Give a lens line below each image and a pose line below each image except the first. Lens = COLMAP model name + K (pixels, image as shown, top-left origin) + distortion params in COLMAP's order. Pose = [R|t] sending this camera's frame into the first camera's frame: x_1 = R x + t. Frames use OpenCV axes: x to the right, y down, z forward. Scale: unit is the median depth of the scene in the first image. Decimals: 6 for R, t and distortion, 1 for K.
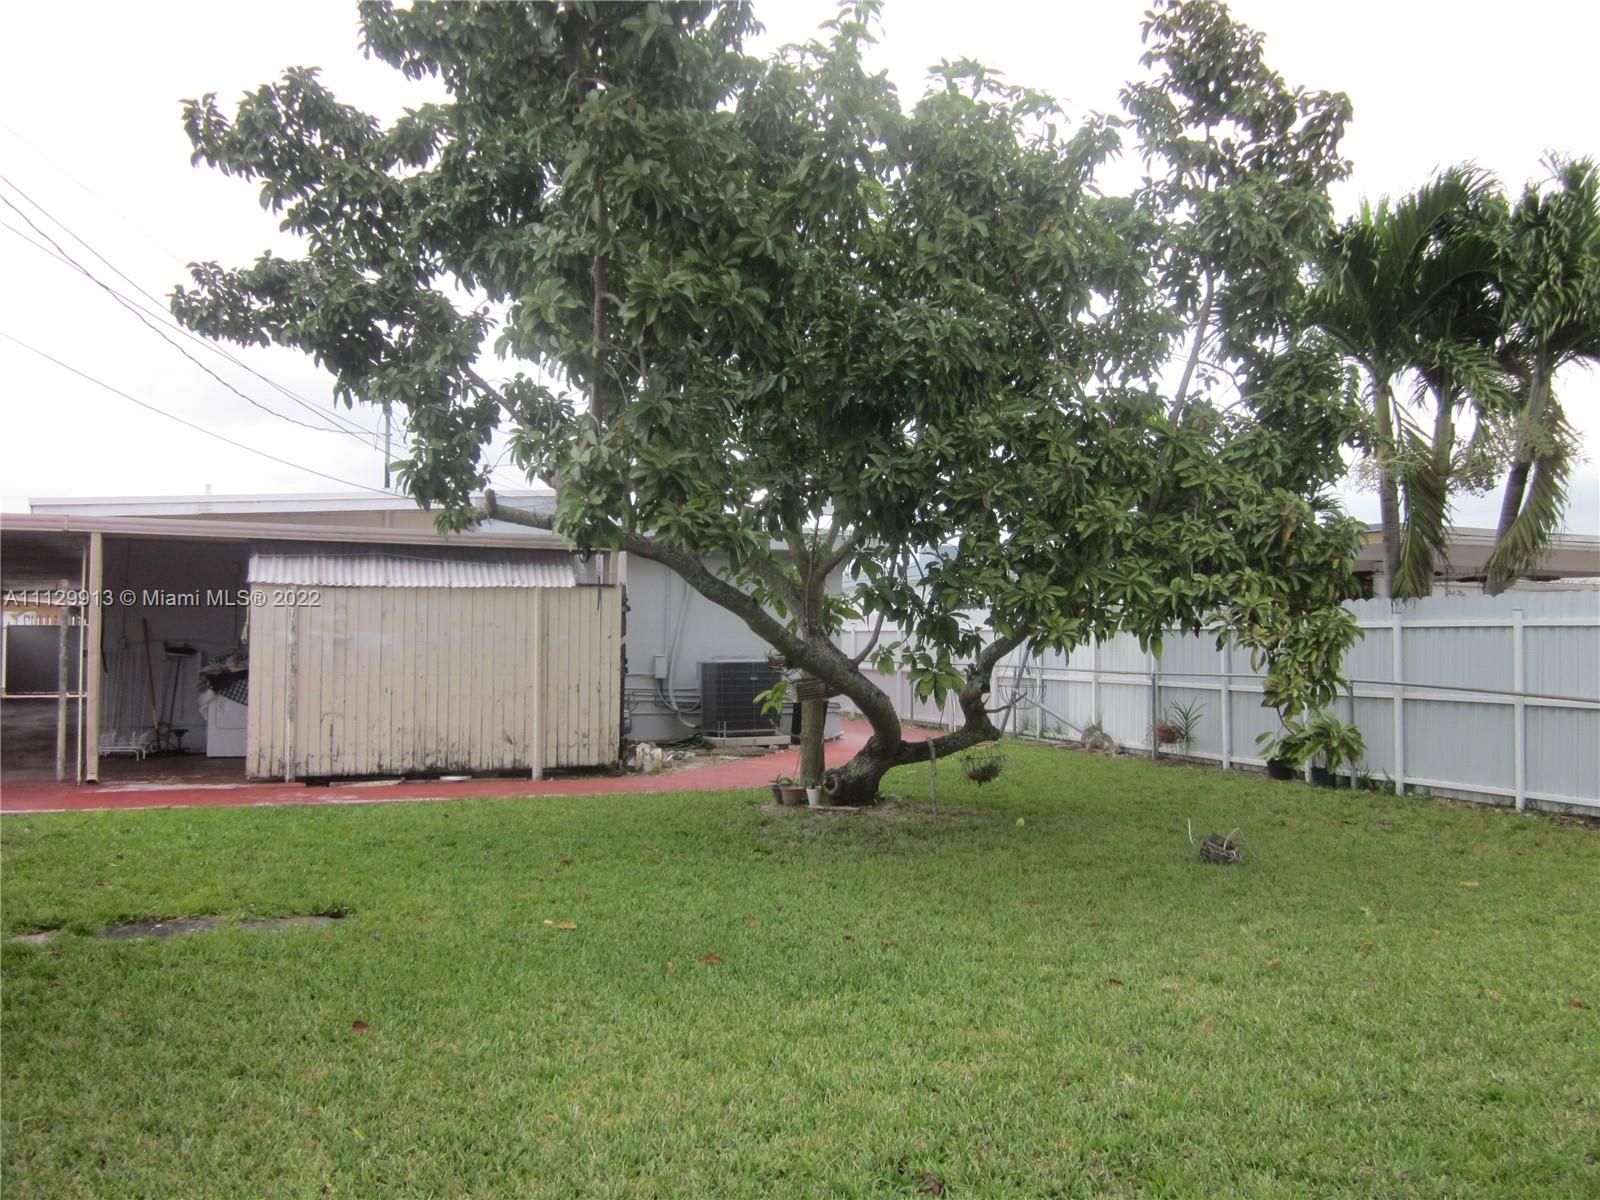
lens RADIAL K [[1337.9, 0, 804.3], [0, 1337.9, 598.9], [0, 0, 1]] dist [-0.036721, 0.011550]
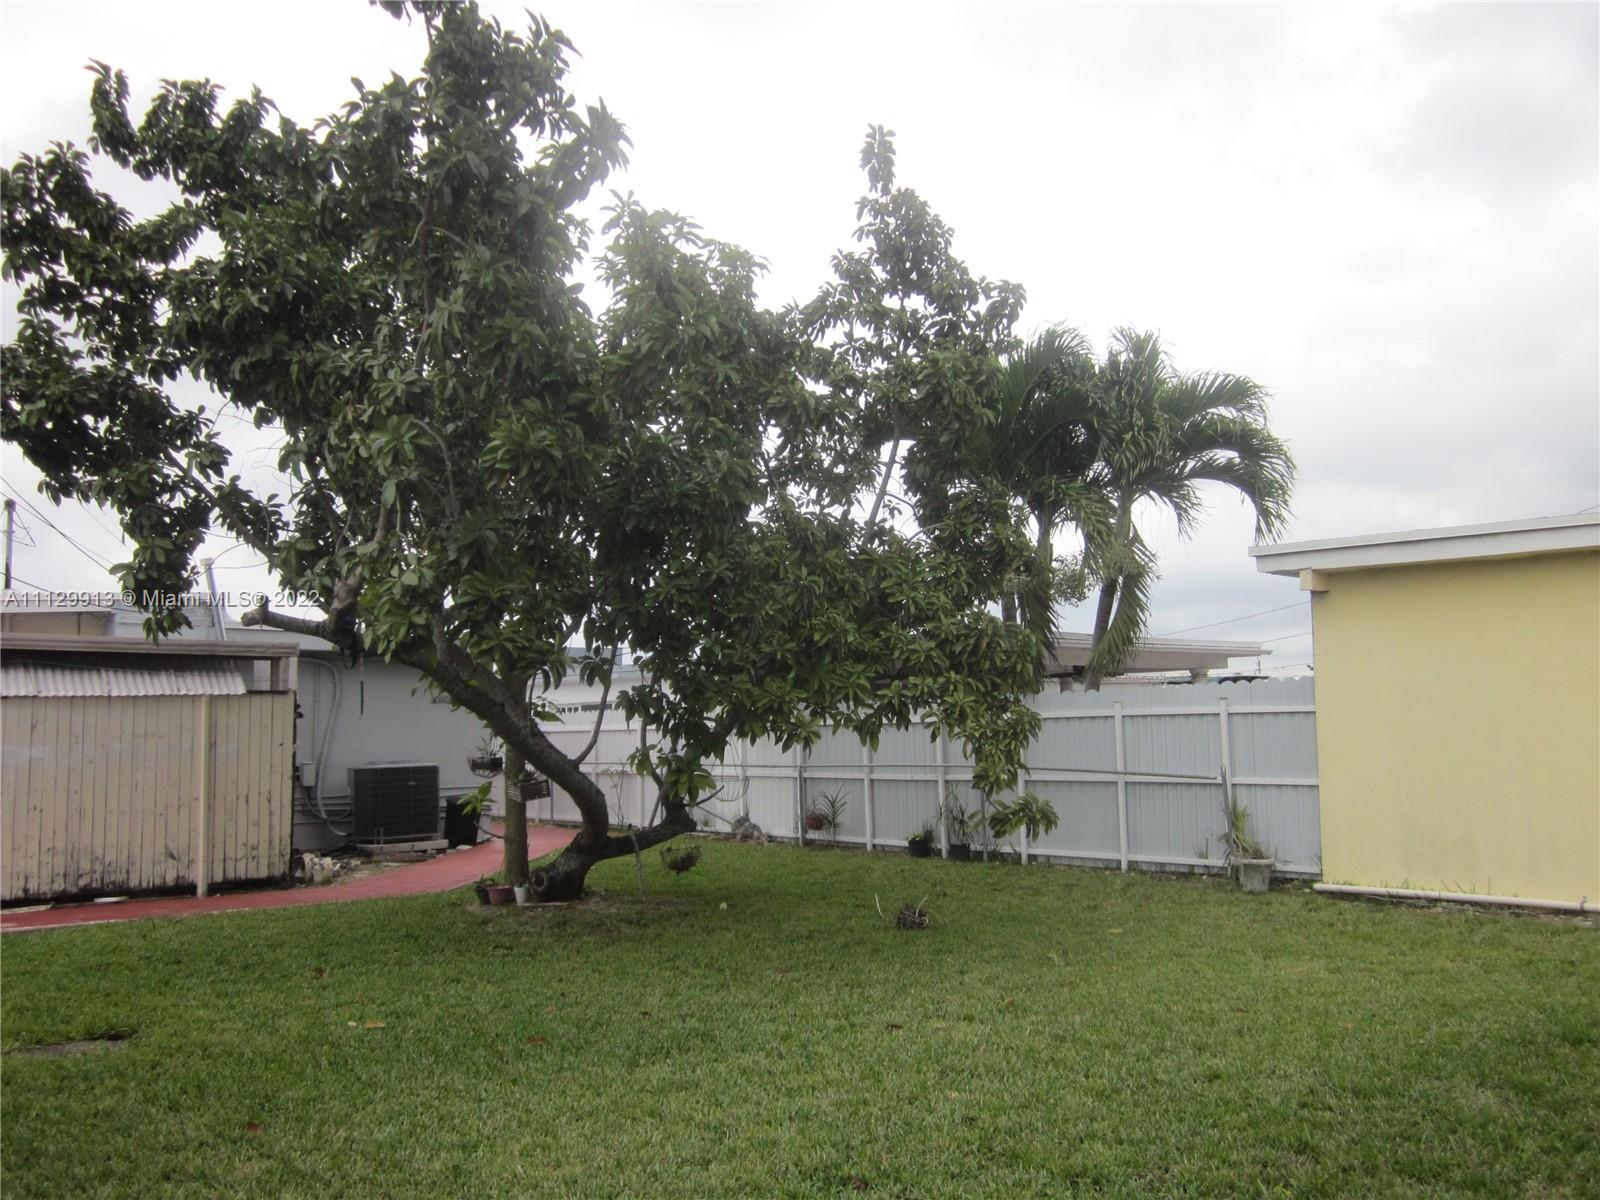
lens RADIAL K [[1337.9, 0, 800.3], [0, 1337.9, 600.9], [0, 0, 1]] dist [-0.036721, 0.011550]
pose [[0.950083, 0.007087, 0.311915, -0.101824], [0.015396, 0.997459, -0.069556, -0.003240], [-0.311616, 0.070886, 0.947560, -0.055321]]
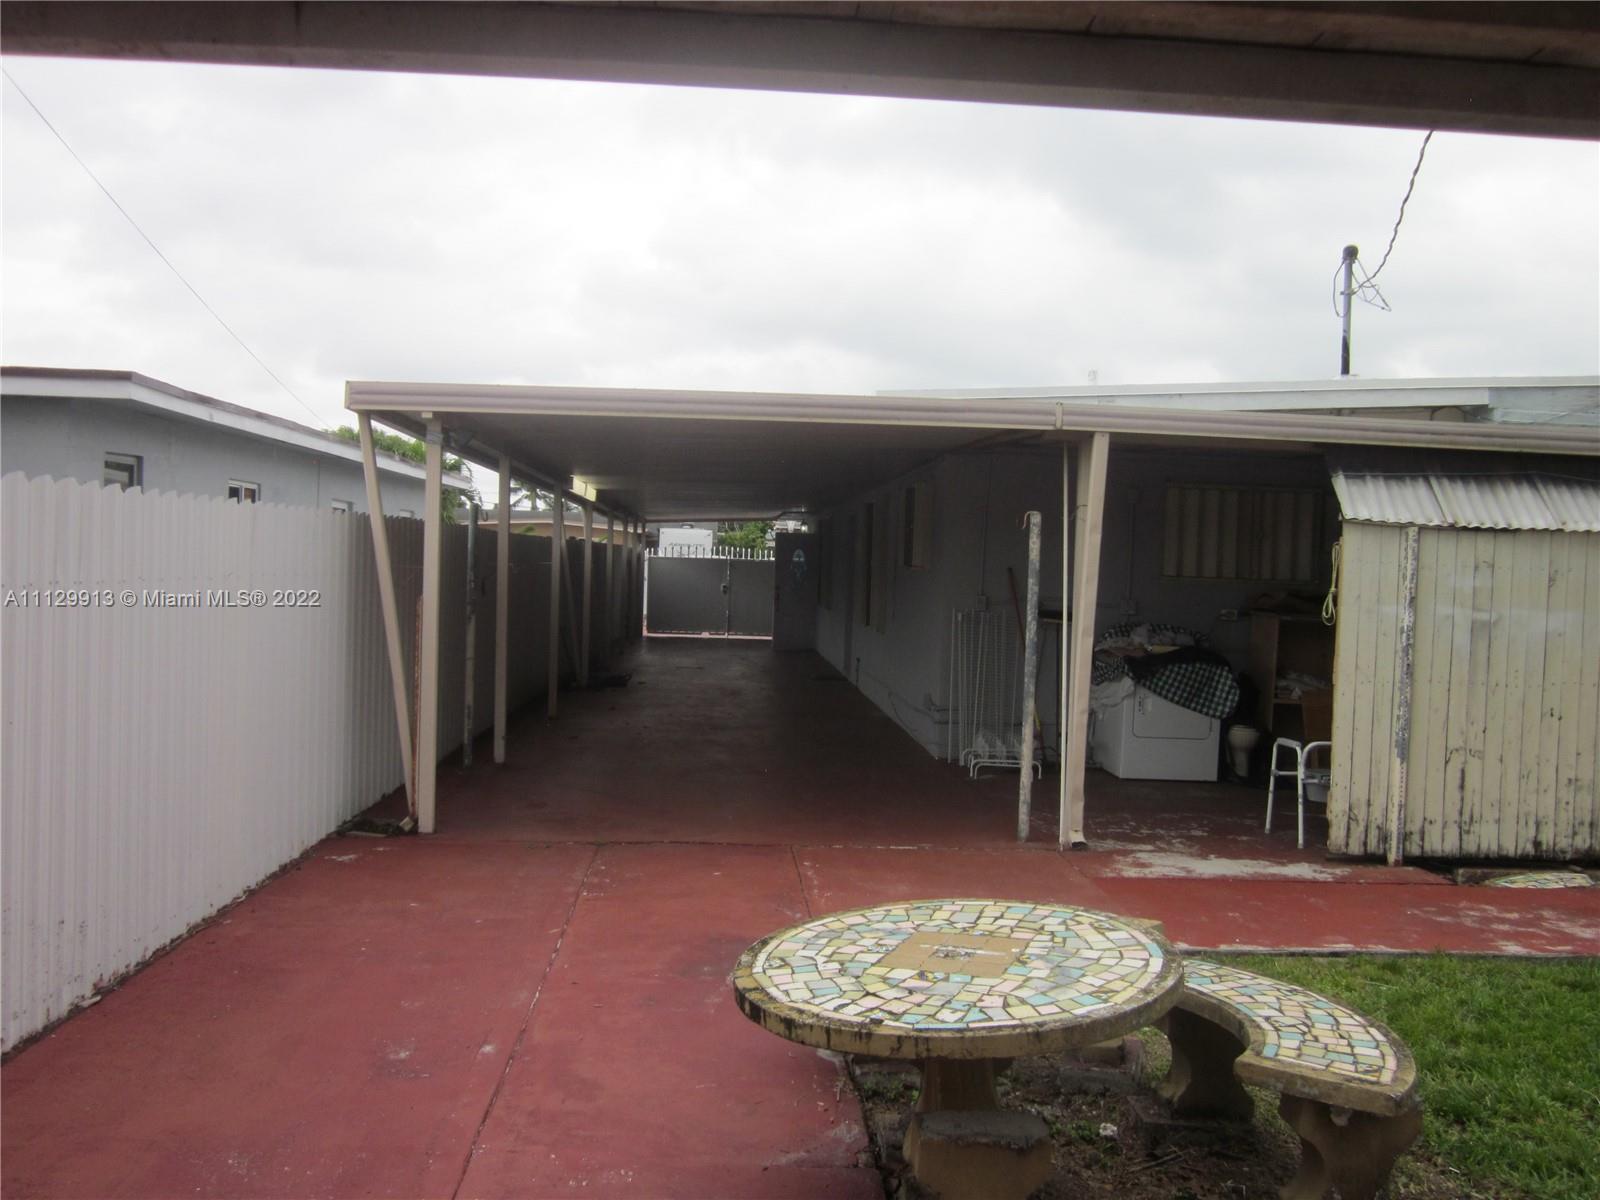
lens RADIAL K [[1337.9, 0, 798.4], [0, 1337.9, 595.3], [0, 0, 1]] dist [-0.036721, 0.011550]
pose [[0.943361, 0.032510, -0.330170, -0.464574], [-0.015999, 0.998487, 0.052601, -0.006473], [0.331381, -0.044339, 0.942455, 0.388580]]
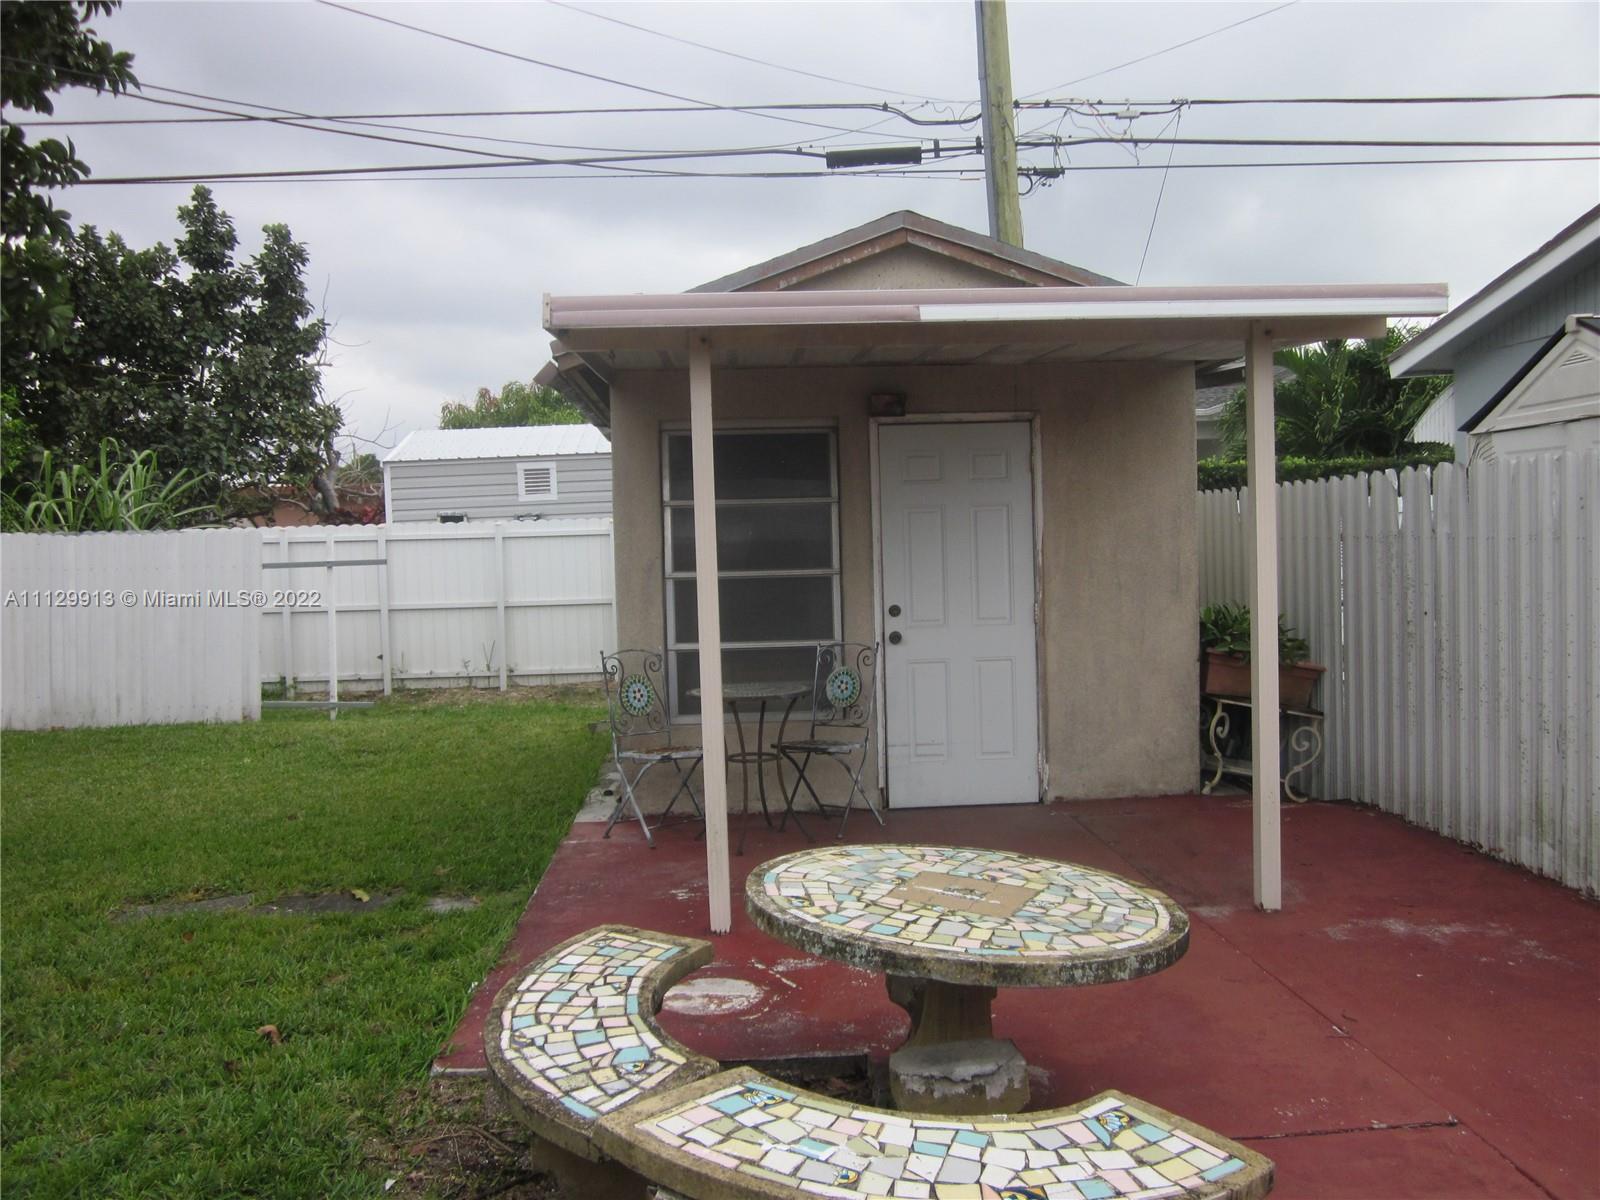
lens RADIAL K [[1337.9, 0, 766.6], [0, 1337.9, 570.9], [0, 0, 1]] dist [-0.036721, 0.011550]
pose [[-0.933834, 0.005129, 0.357669, -0.577319], [0.004279, 0.999986, -0.003169, 0.013899], [-0.357680, -0.001429, -0.933843, 0.899560]]
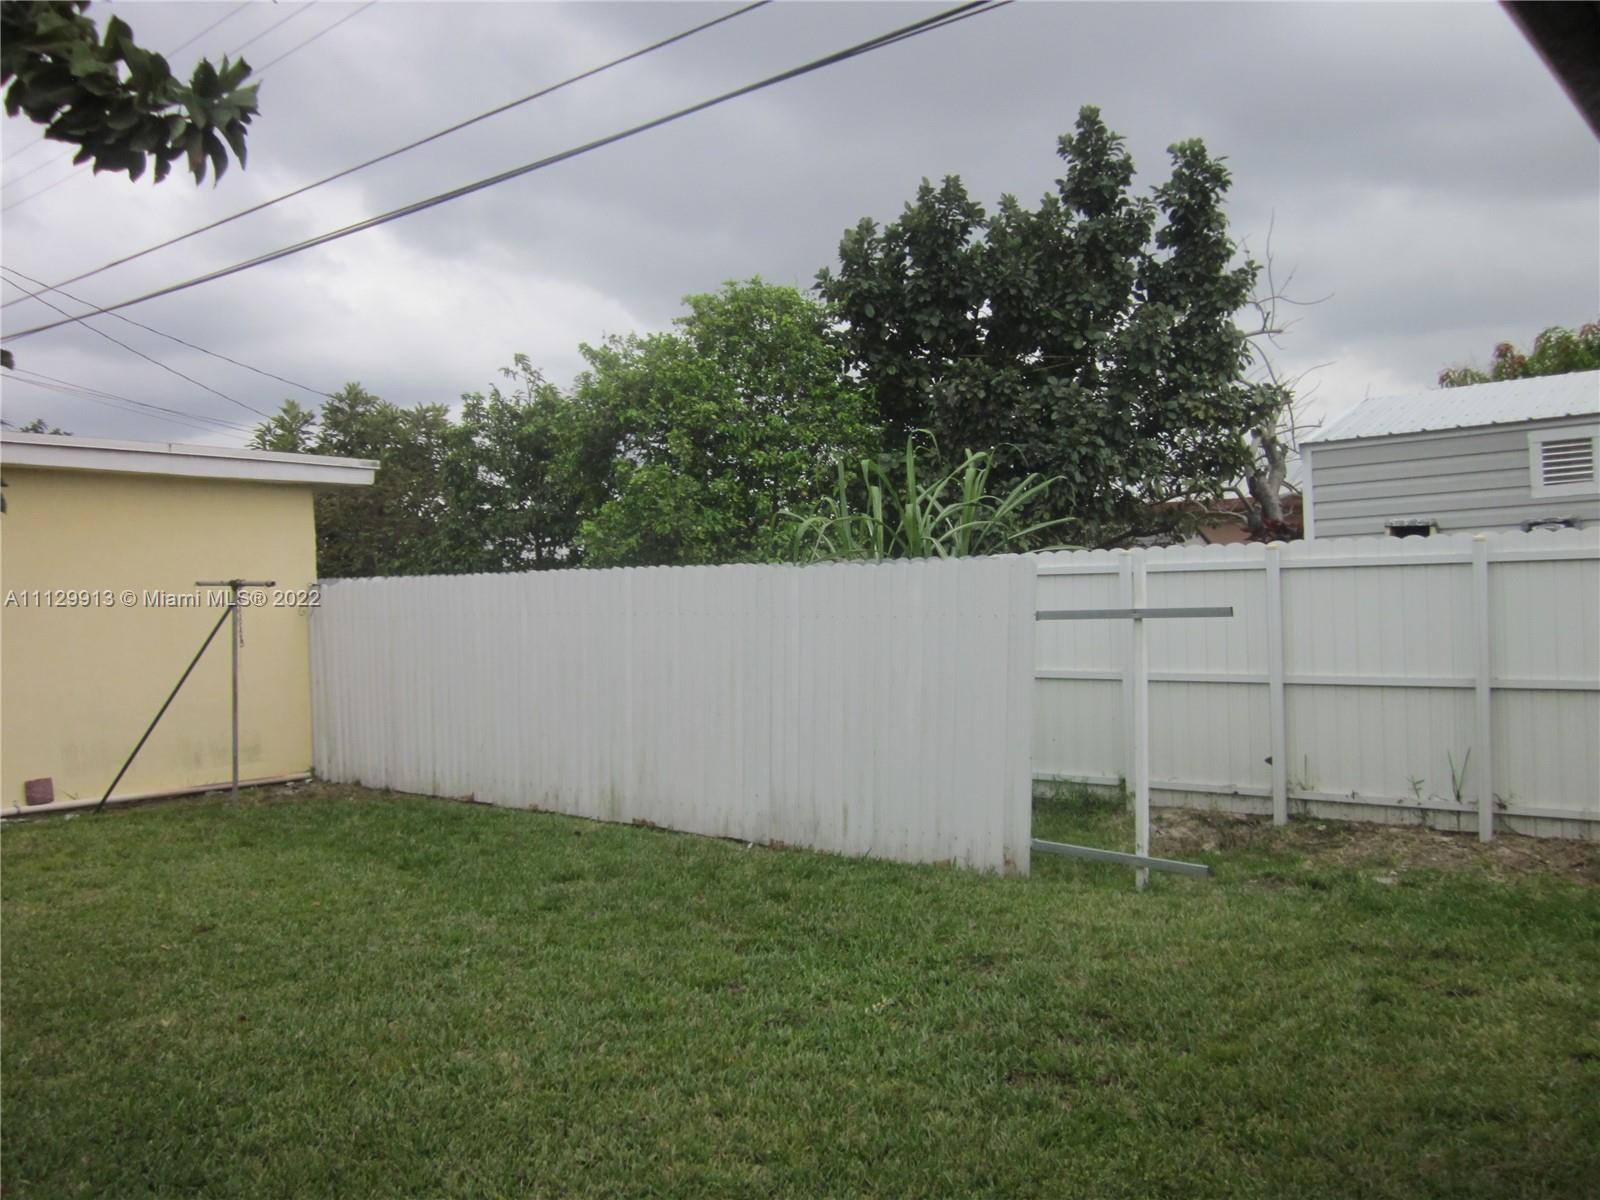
lens RADIAL K [[1337.9, 0, 811.0], [0, 1337.9, 605.9], [0, 0, 1]] dist [-0.036721, 0.011550]
pose [[-0.469694, -0.008511, 0.882788, -0.361494], [-0.001870, 0.999961, 0.008646, -0.003502], [-0.882827, 0.002410, -0.469692, 0.491588]]
